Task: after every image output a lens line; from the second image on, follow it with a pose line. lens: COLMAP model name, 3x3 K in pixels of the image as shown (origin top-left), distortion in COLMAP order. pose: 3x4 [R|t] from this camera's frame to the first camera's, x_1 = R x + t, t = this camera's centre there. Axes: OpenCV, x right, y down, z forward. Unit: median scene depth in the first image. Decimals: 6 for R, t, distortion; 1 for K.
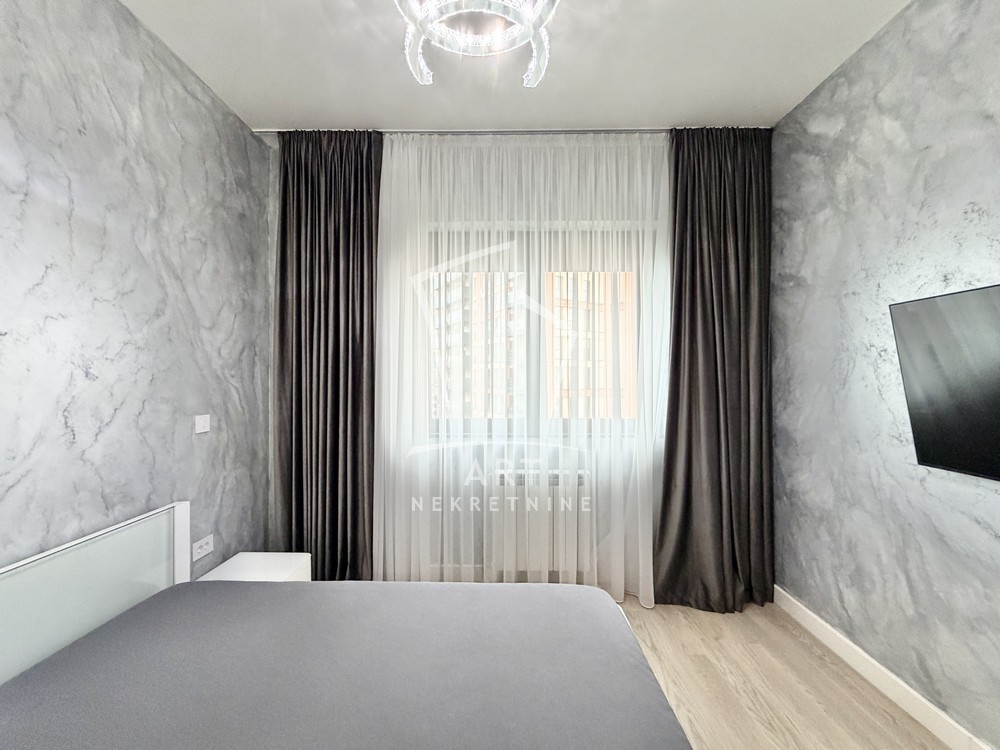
lens RADIAL K [[397.5, 0, 495.7], [0, 397.5, 375.7], [0, 0, 1]] dist [0.000240, 0.000144]
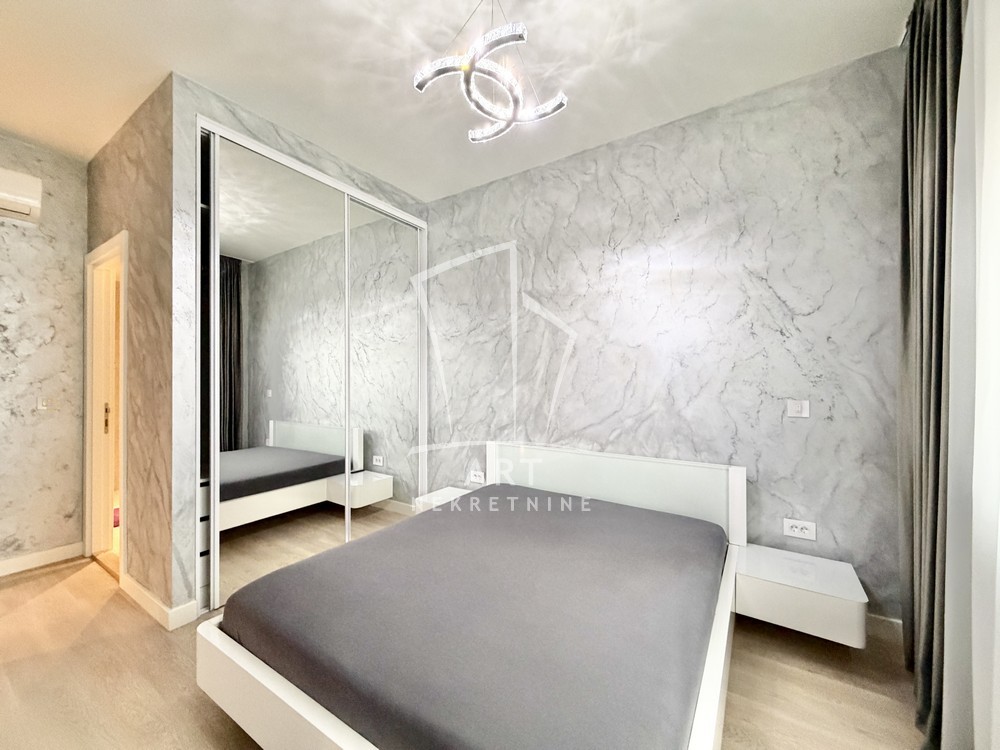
lens RADIAL K [[397.5, 0, 495.7], [0, 397.5, 375.7], [0, 0, 1]] dist [0.000240, 0.000144]
pose [[-0.532598, -0.004918, -0.846354, 0.523144], [0.005282, 0.999944, -0.009134, 0.037915], [0.846352, -0.009336, -0.532542, 0.834570]]
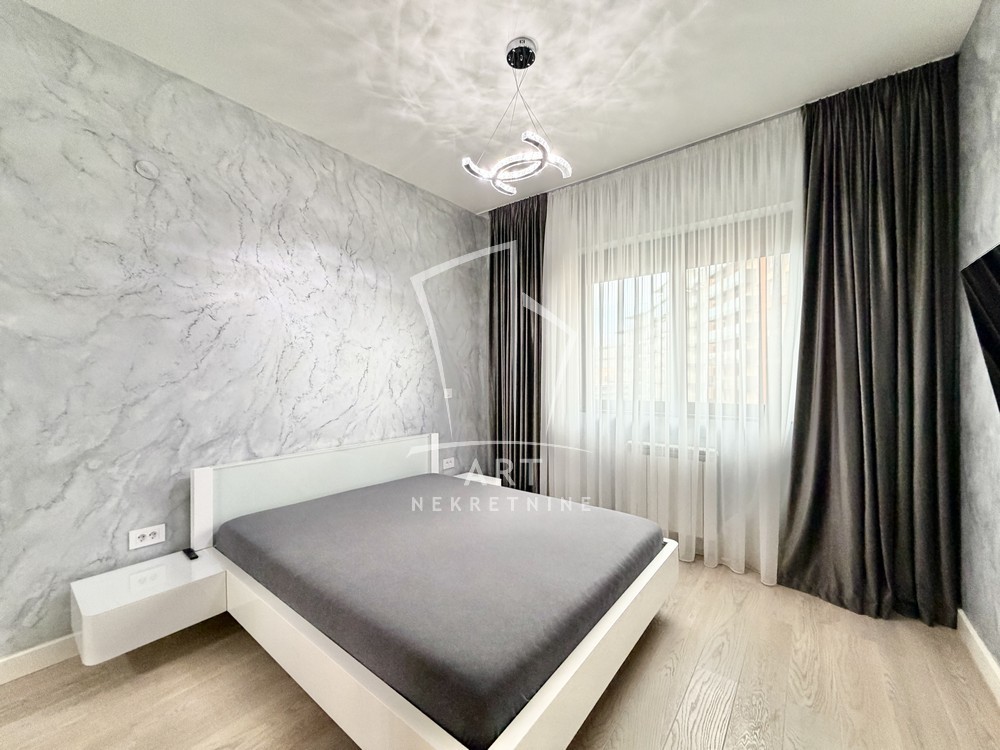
lens RADIAL K [[397.5, 0, 495.7], [0, 397.5, 375.7], [0, 0, 1]] dist [0.000240, 0.000144]
pose [[0.792313, -0.003259, -0.610107, 0.482288], [0.005032, 0.999987, 0.001195, 0.038392], [0.610095, -0.004017, 0.792318, -0.258393]]
